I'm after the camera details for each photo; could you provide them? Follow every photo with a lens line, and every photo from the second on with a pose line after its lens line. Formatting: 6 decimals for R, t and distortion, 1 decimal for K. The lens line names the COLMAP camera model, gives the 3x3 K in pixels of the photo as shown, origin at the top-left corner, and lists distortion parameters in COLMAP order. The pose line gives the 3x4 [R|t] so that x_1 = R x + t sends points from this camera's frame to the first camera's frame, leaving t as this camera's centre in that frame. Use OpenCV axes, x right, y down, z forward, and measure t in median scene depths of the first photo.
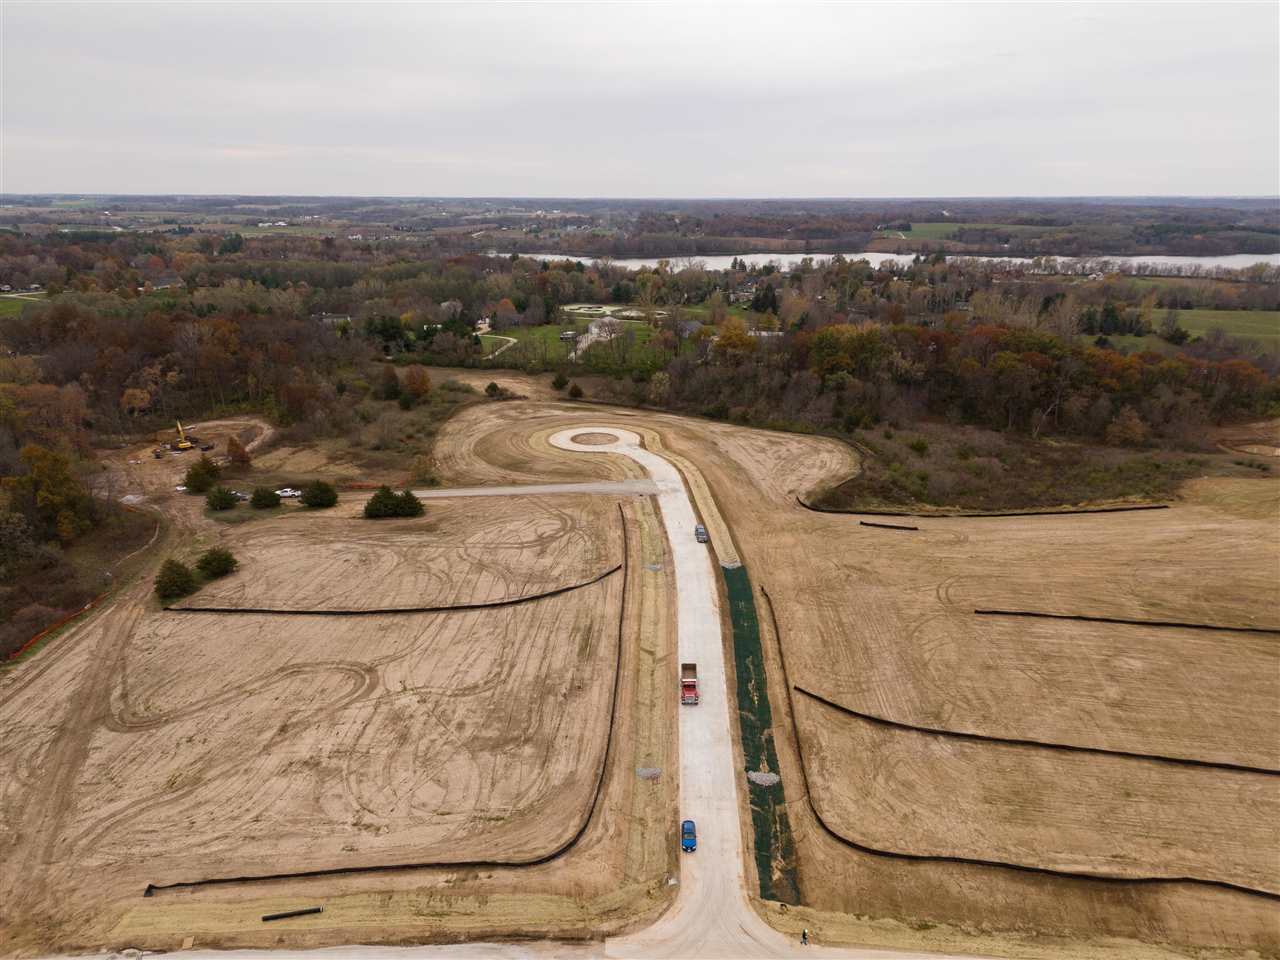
lens RADIAL K [[903.9, 0, 638.6], [0, 903.9, 477.8], [0, 0, 1]] dist [0.079669, -0.077252]
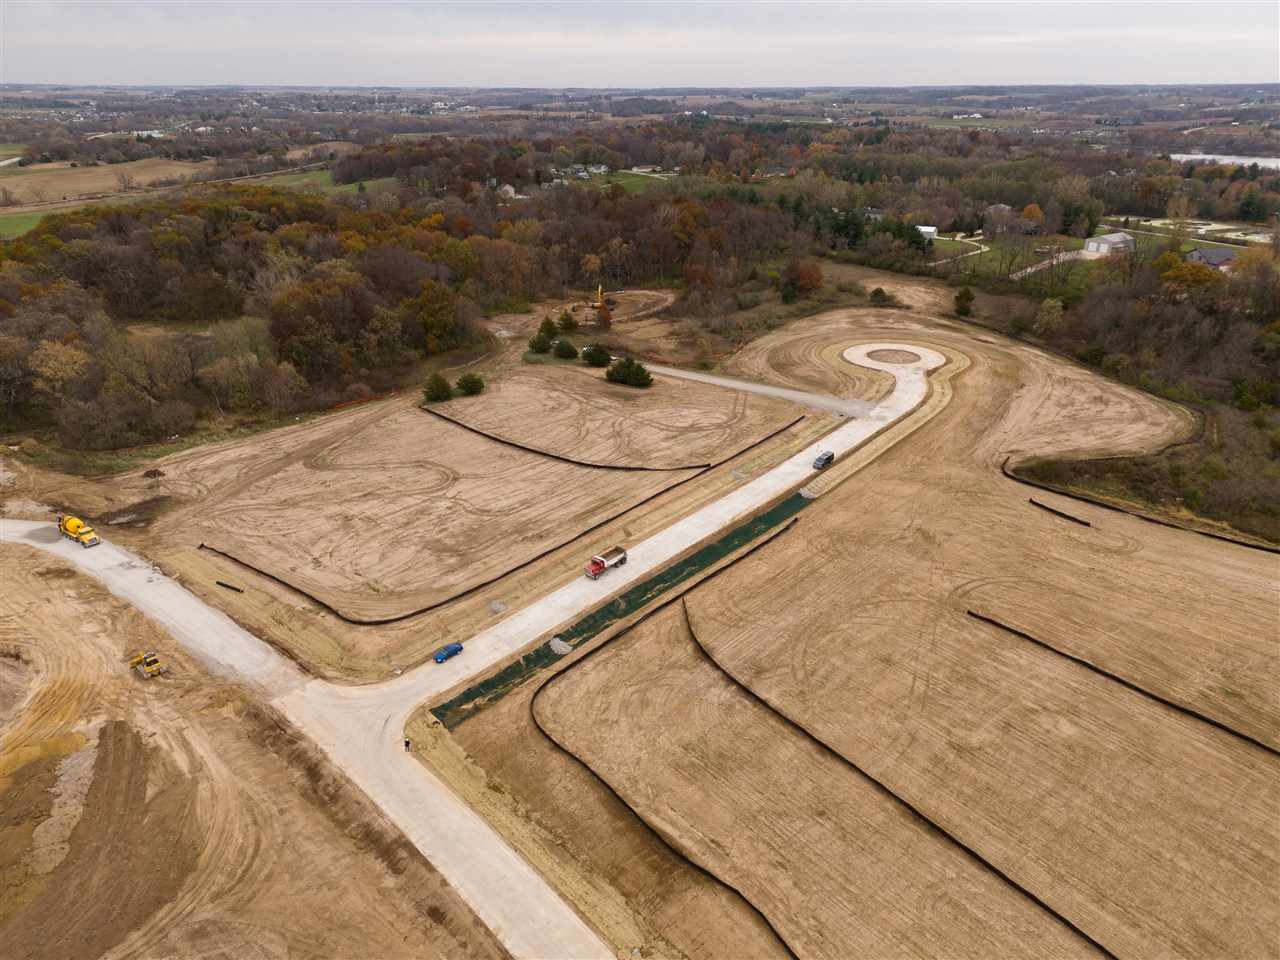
lens RADIAL K [[903.9, 0, 638.6], [0, 903.9, 477.8], [0, 0, 1]] dist [0.079669, -0.077252]
pose [[0.744835, 0.261467, -0.613886, 0.362271], [-0.195726, 0.965169, 0.173609, -0.033230], [0.637896, -0.009156, 0.770068, 0.098204]]
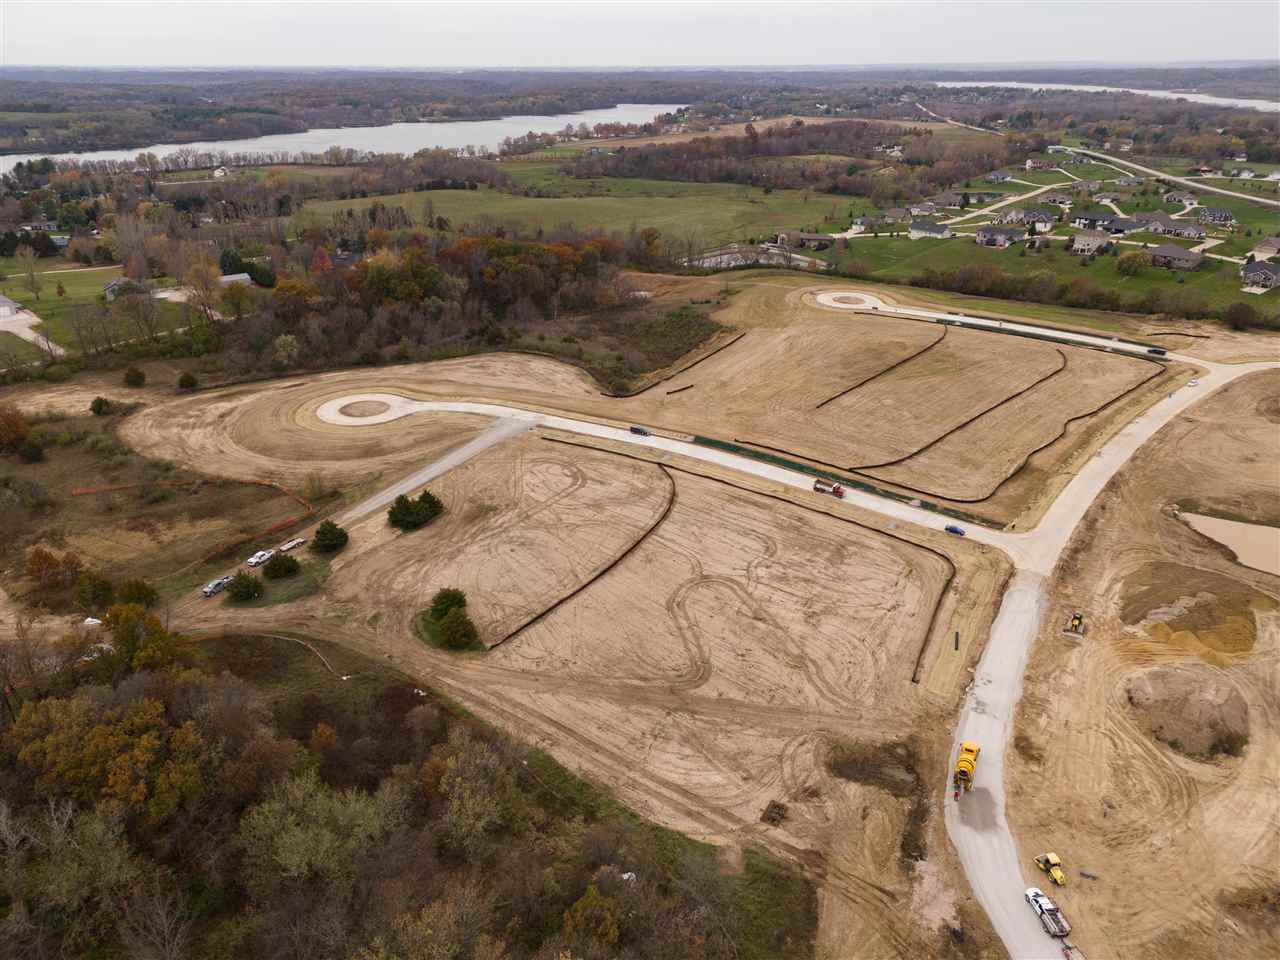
lens RADIAL K [[907.3, 0, 638.6], [0, 907.3, 481.0], [0, 0, 1]] dist [0.086797, -0.090469]
pose [[0.516743, -0.358135, 0.777635, -0.698884], [0.258311, 0.931193, 0.257207, -0.148768], [-0.816243, 0.067962, 0.573698, 0.171280]]
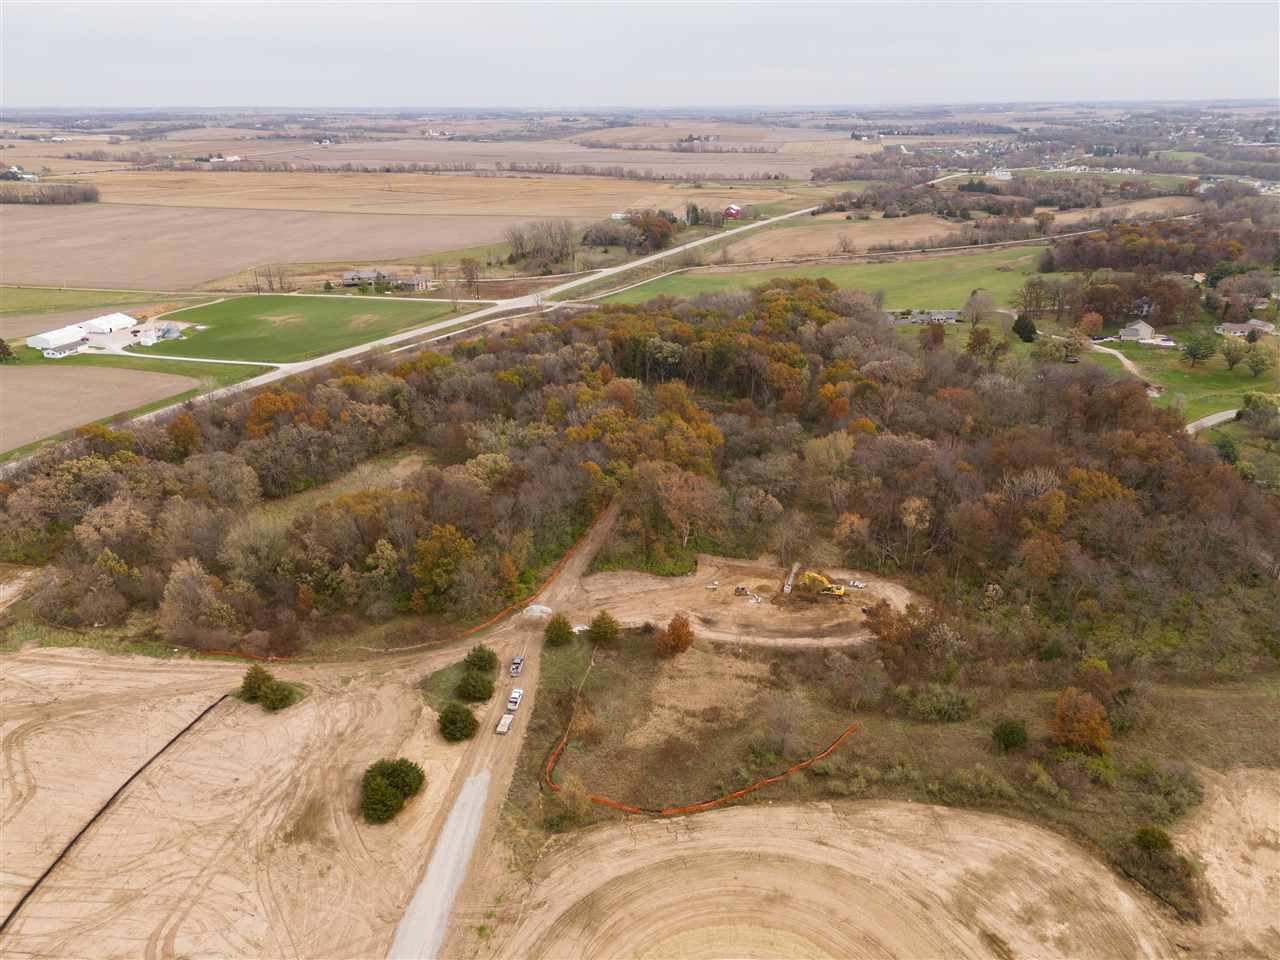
lens RADIAL K [[914.2, 0, 638.5], [0, 914.2, 483.7], [0, 0, 1]] dist [0.070438, -0.056686]
pose [[-0.088072, 0.379873, -0.920836, 0.252971], [-0.288637, 0.875037, 0.388586, -0.424806], [0.953379, 0.300011, 0.032579, 0.841361]]
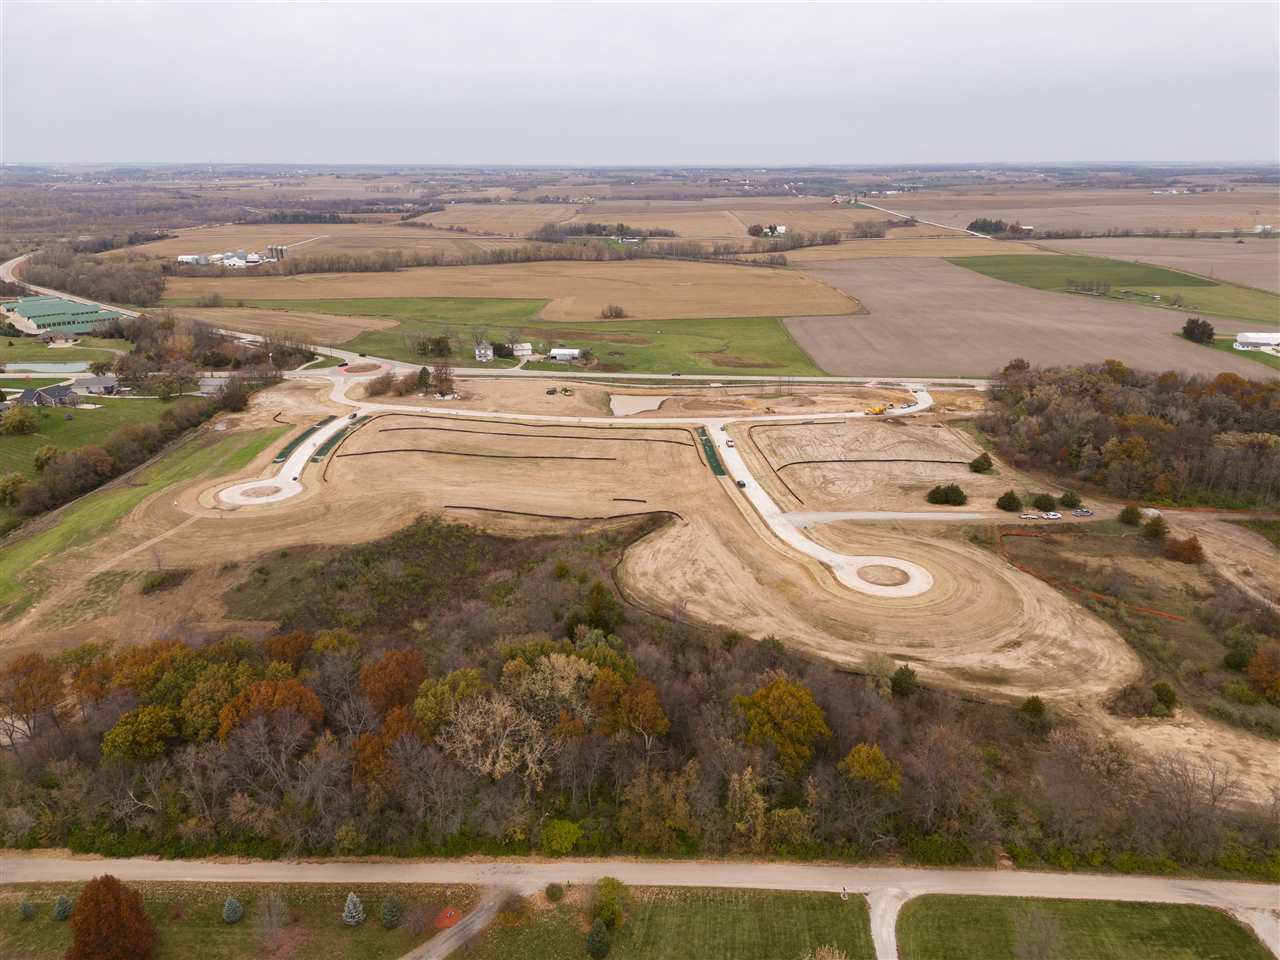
lens RADIAL K [[897.6, 0, 639.1], [0, 897.6, 477.7], [0, 0, 1]] dist [0.088628, -0.092501]
pose [[-0.997451, 0.023318, -0.067441, 0.269377], [-0.021396, 0.803880, 0.594407, -0.683755], [0.068075, 0.594334, -0.801332, 1.666020]]
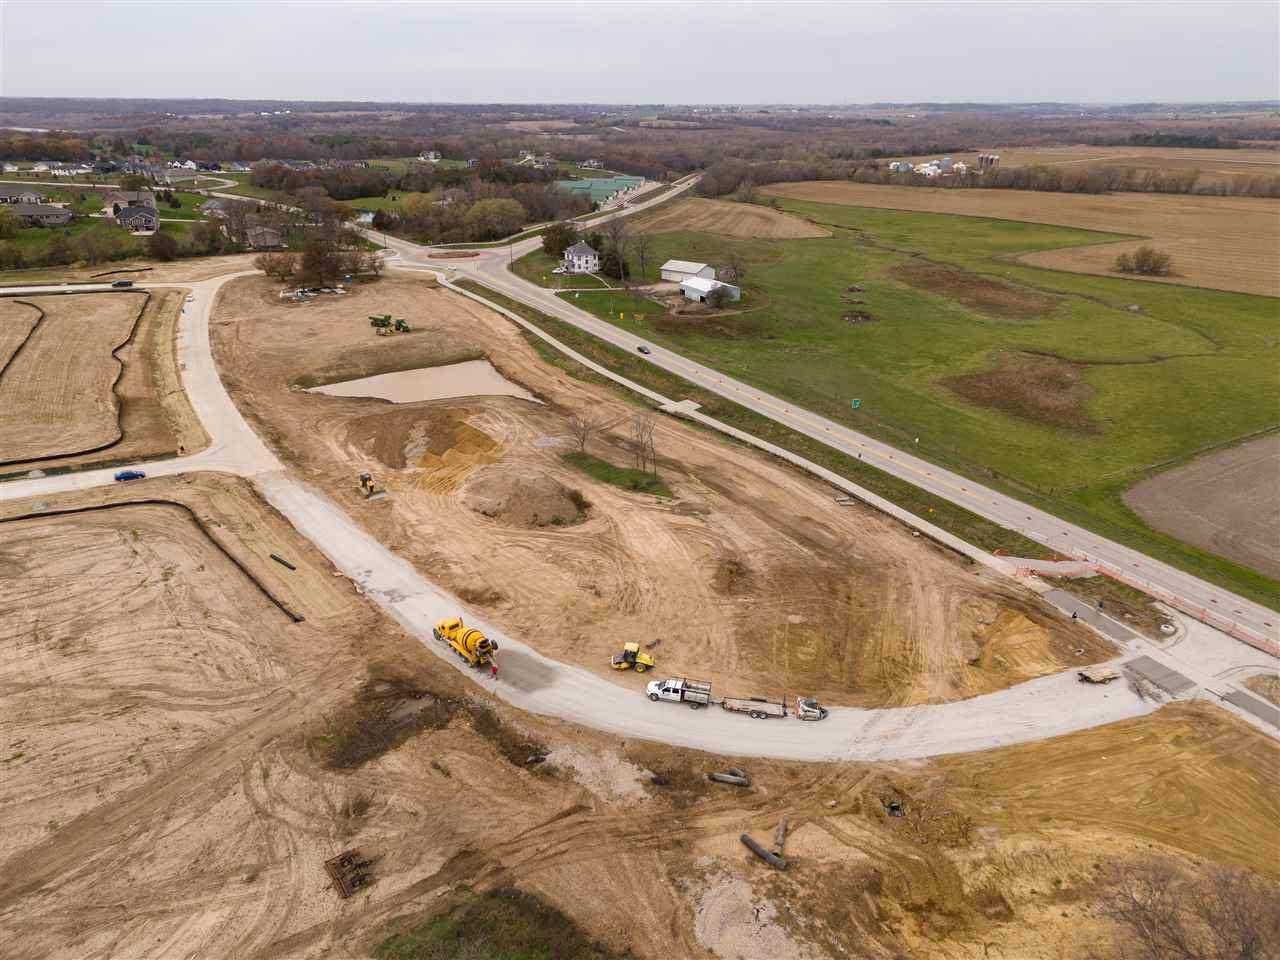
lens RADIAL K [[897.6, 0, 639.1], [0, 897.6, 477.7], [0, 0, 1]] dist [0.088628, -0.092501]
pose [[-0.598482, -0.309705, 0.738852, -0.562413], [0.234093, 0.814401, 0.530992, -0.060913], [-0.766172, 0.490749, -0.414904, 0.392580]]
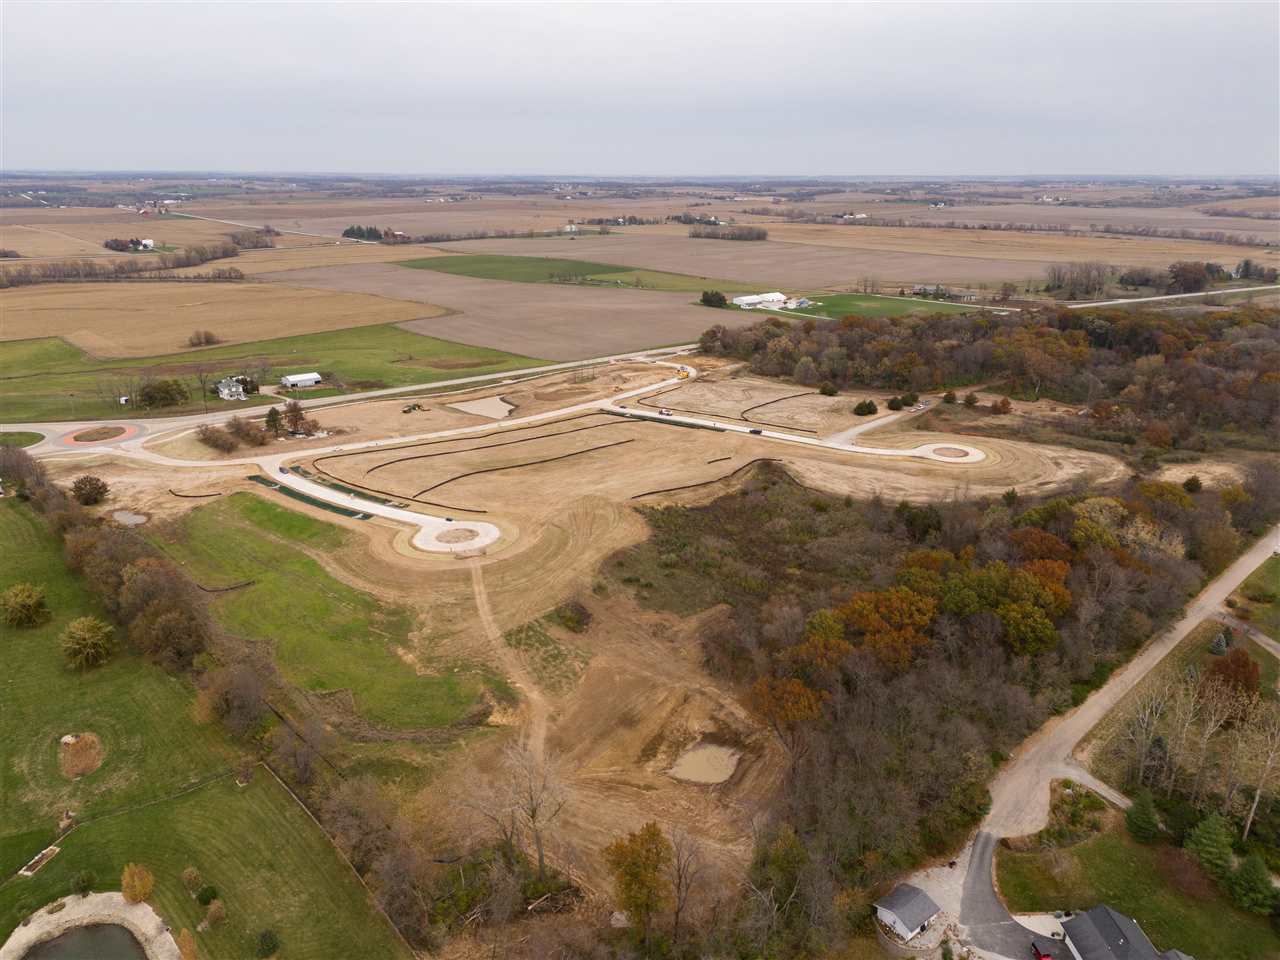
lens RADIAL K [[897.6, 0, 639.1], [0, 897.6, 477.7], [0, 0, 1]] dist [0.088628, -0.092501]
pose [[-0.651966, 0.239141, -0.719550, 1.283193], [-0.229674, 0.842100, 0.487973, -0.582850], [0.722627, 0.483403, -0.494096, 1.346137]]
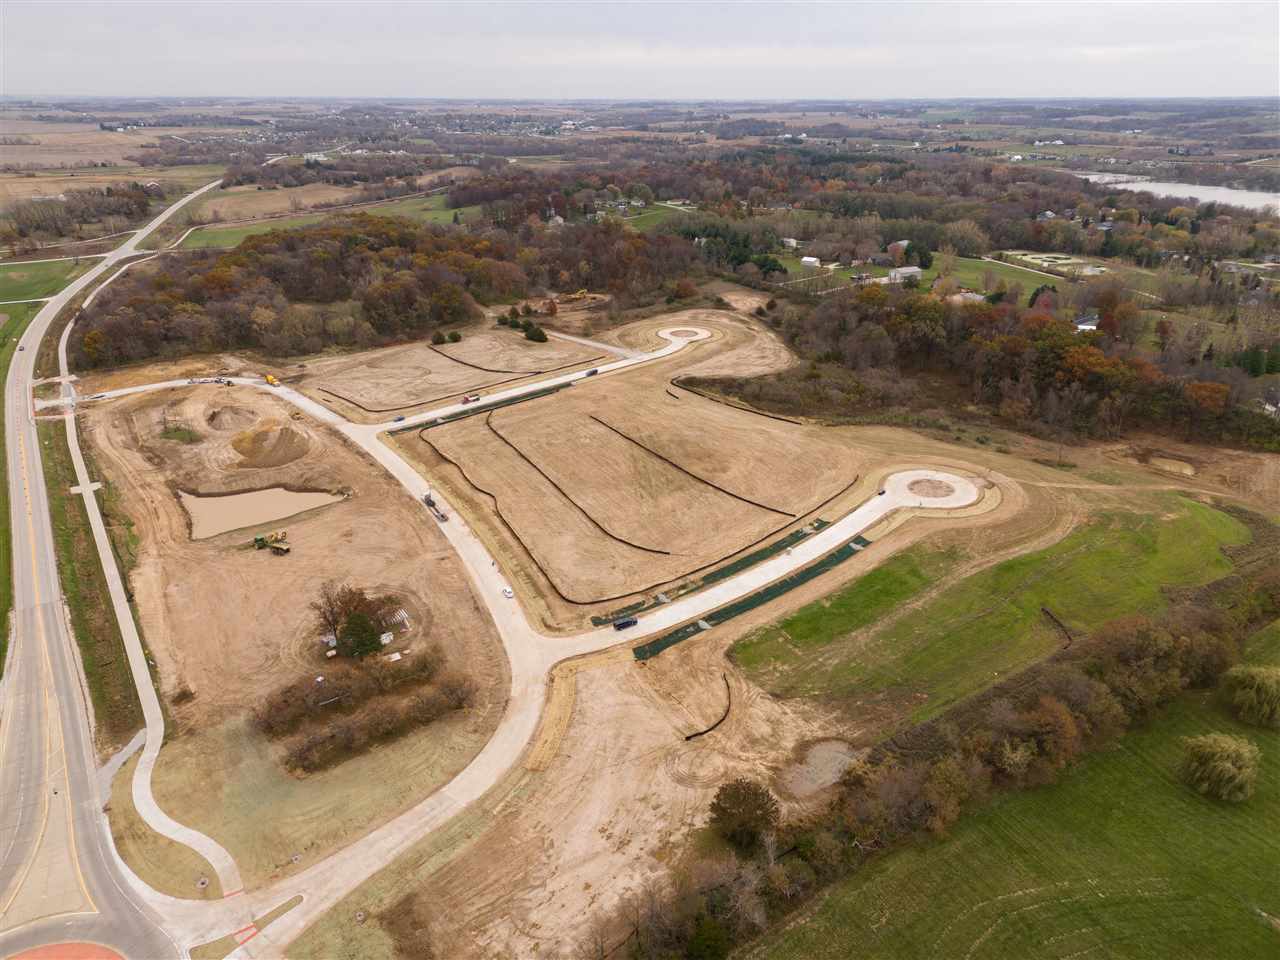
lens RADIAL K [[897.6, 0, 639.1], [0, 897.6, 477.7], [0, 0, 1]] dist [0.088628, -0.092501]
pose [[0.641811, 0.297616, -0.706756, 1.180454], [-0.227763, 0.954011, 0.194902, -0.094194], [0.732259, 0.035882, 0.680080, -0.226021]]
